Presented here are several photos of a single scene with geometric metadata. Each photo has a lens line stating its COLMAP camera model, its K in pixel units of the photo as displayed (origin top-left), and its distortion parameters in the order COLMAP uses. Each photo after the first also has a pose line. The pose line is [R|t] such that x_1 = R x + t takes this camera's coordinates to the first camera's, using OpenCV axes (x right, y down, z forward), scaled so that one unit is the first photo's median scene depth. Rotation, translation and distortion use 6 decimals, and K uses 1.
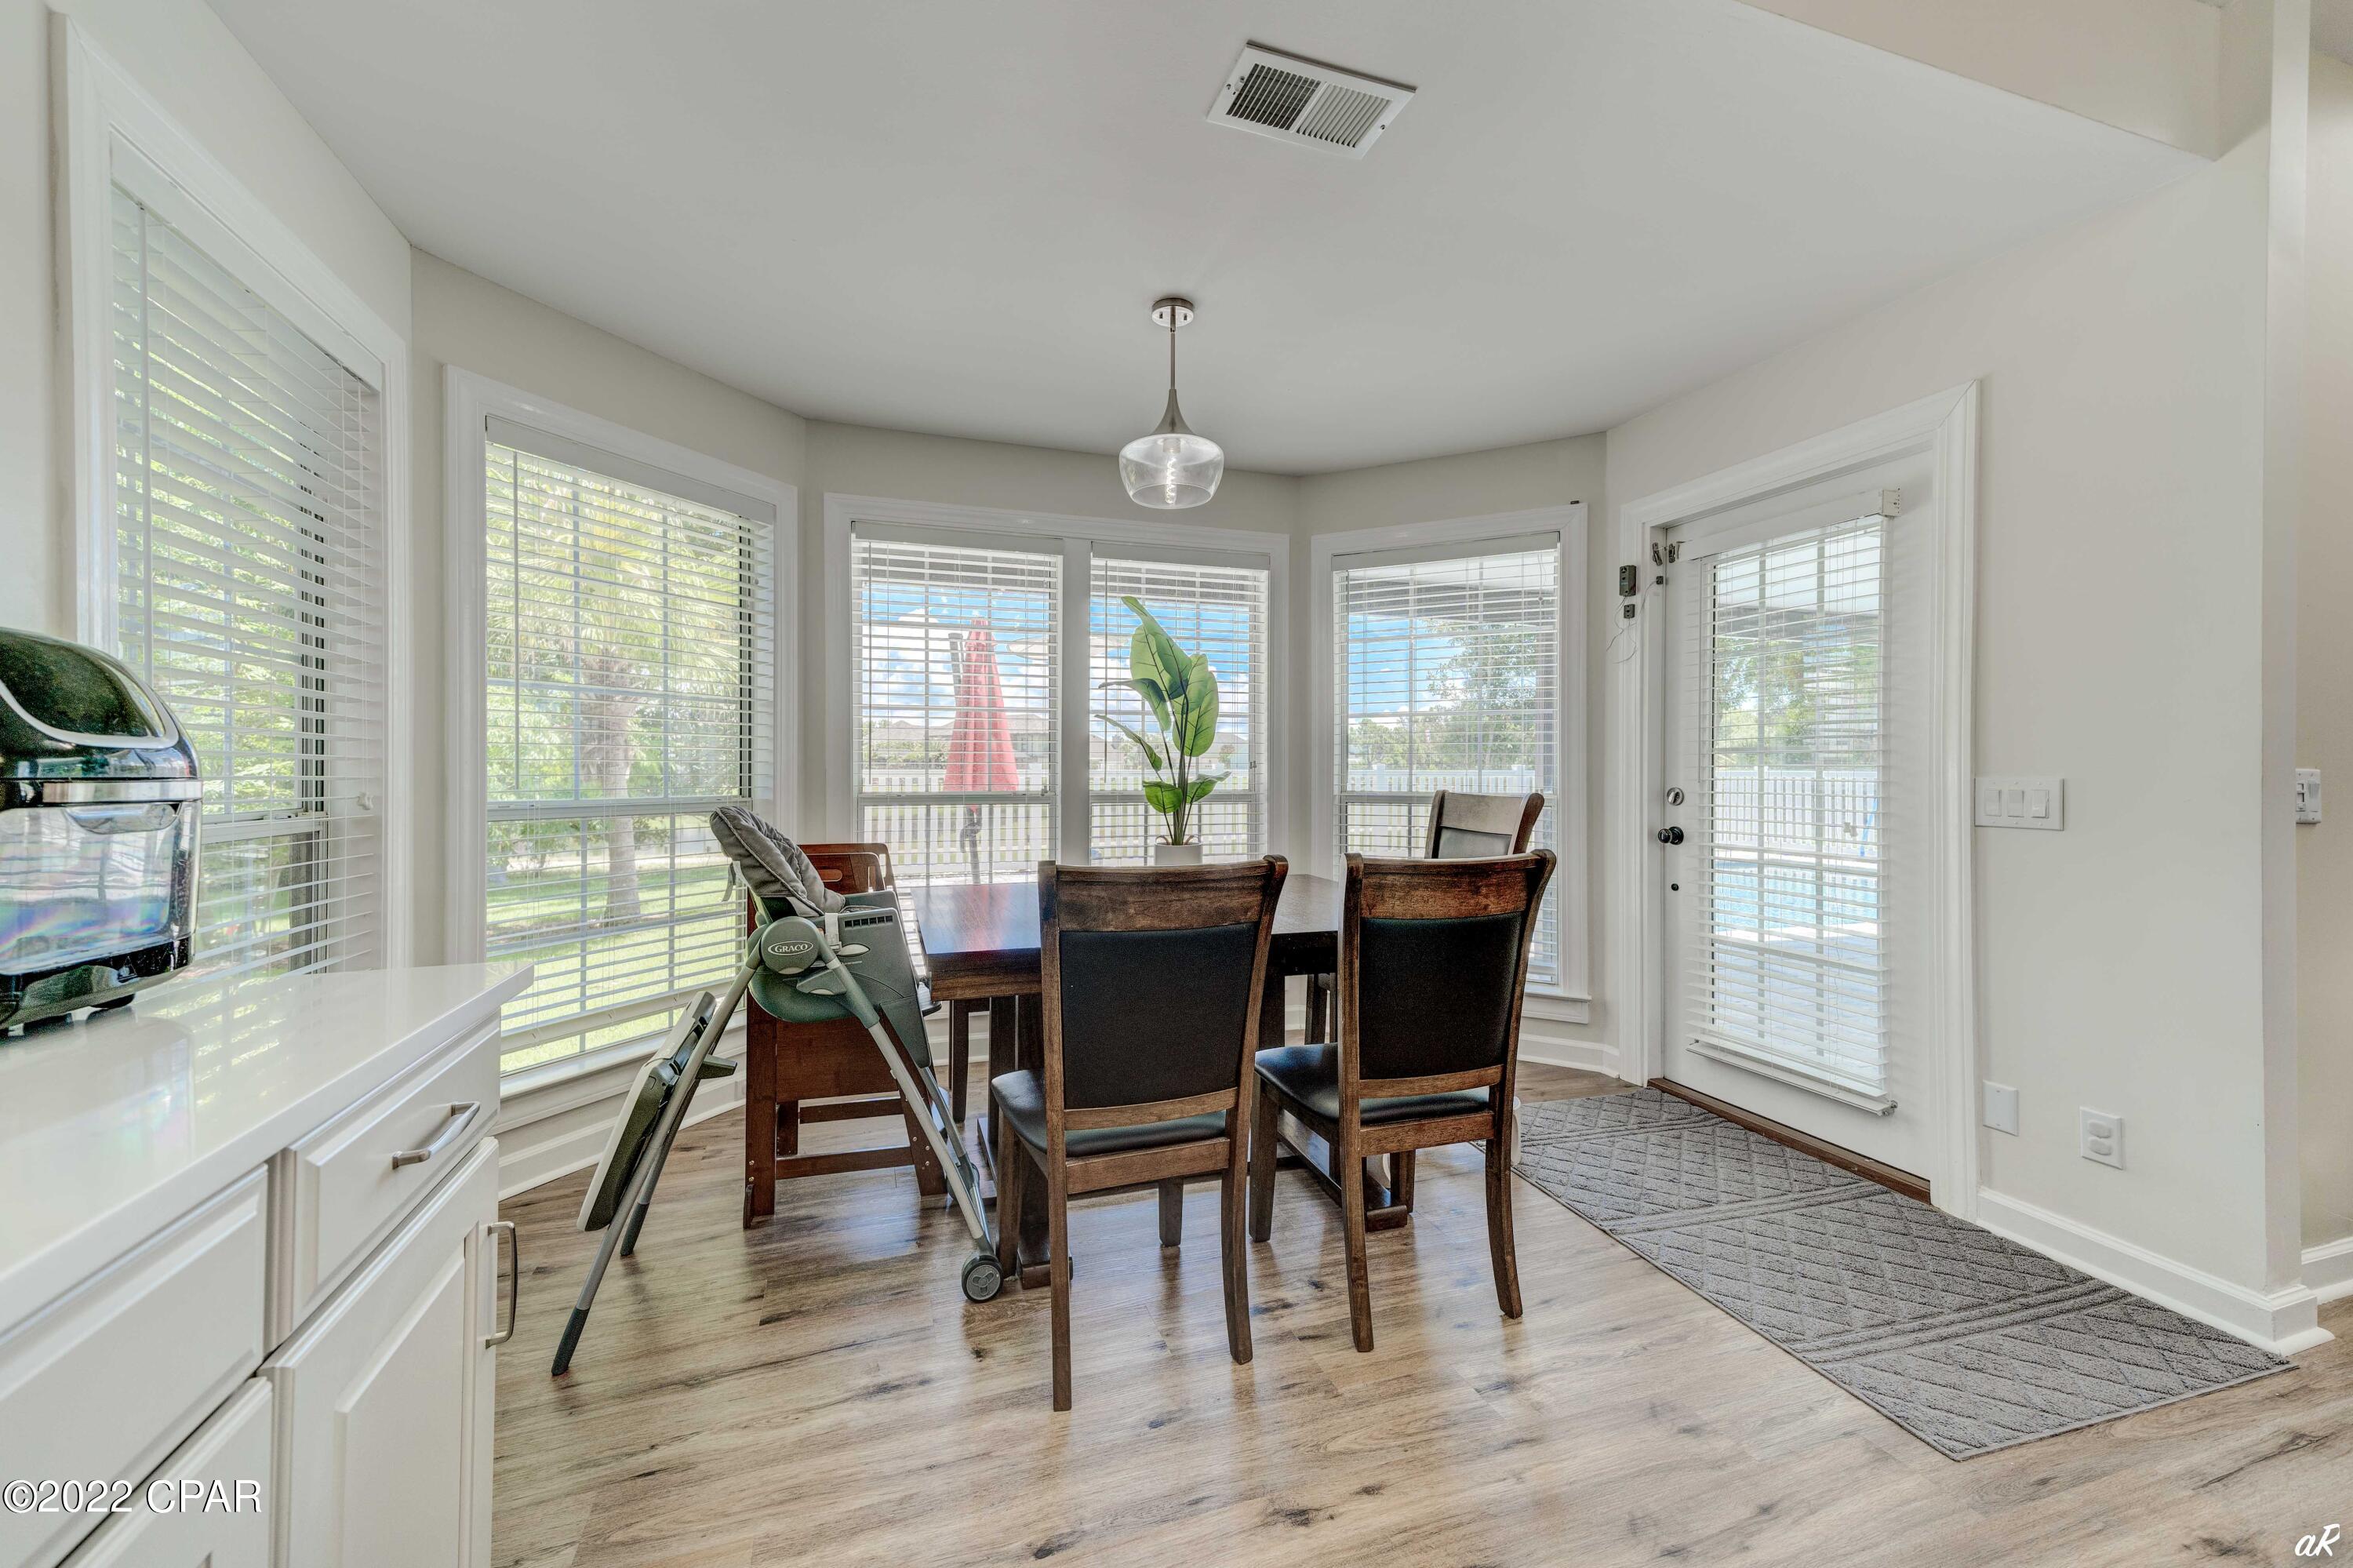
lens RADIAL K [[905.6, 0, 1180.1], [0, 905.6, 763.9], [0, 0, 1]] dist [0.025250, 0.000168]
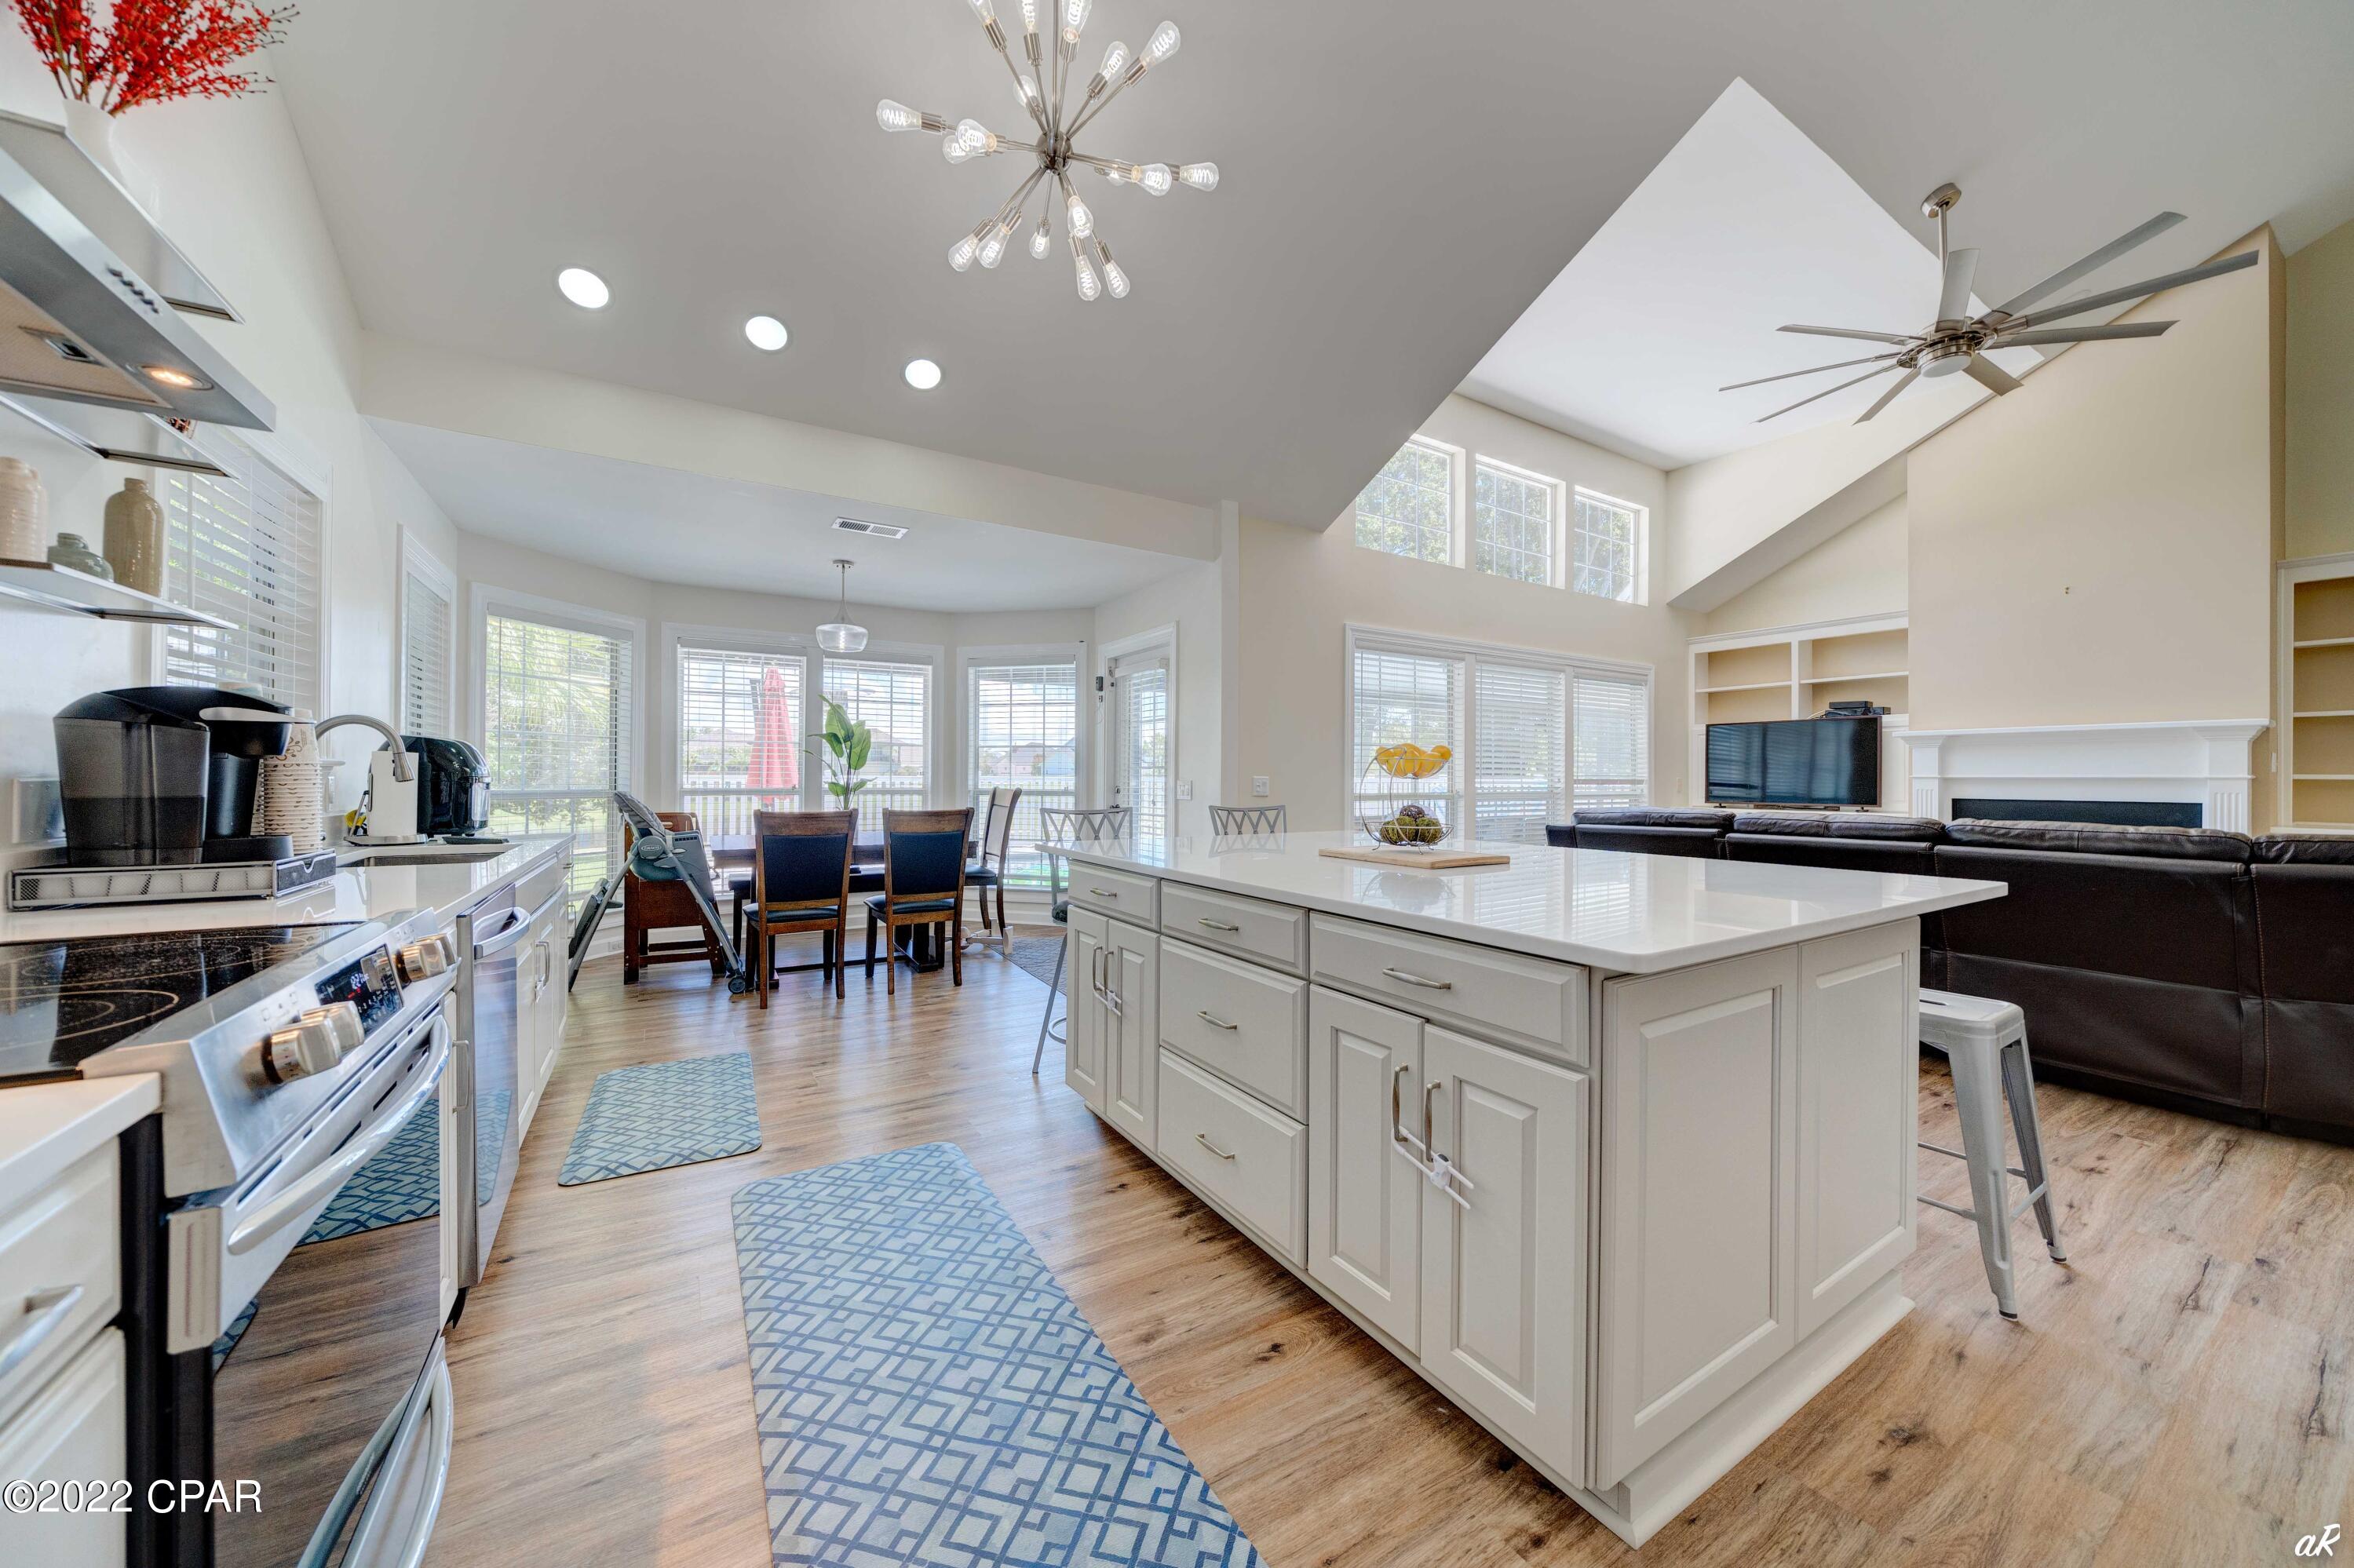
lens RADIAL K [[816.7, 0, 1172.9], [0, 816.7, 765.3], [0, 0, 1]] dist [0.004940, -0.000637]
pose [[0.979333, 0.007591, 0.202111, 0.388817], [-0.006610, 0.999963, -0.005526, -0.013143], [-0.202146, 0.004076, 0.979347, -1.121637]]
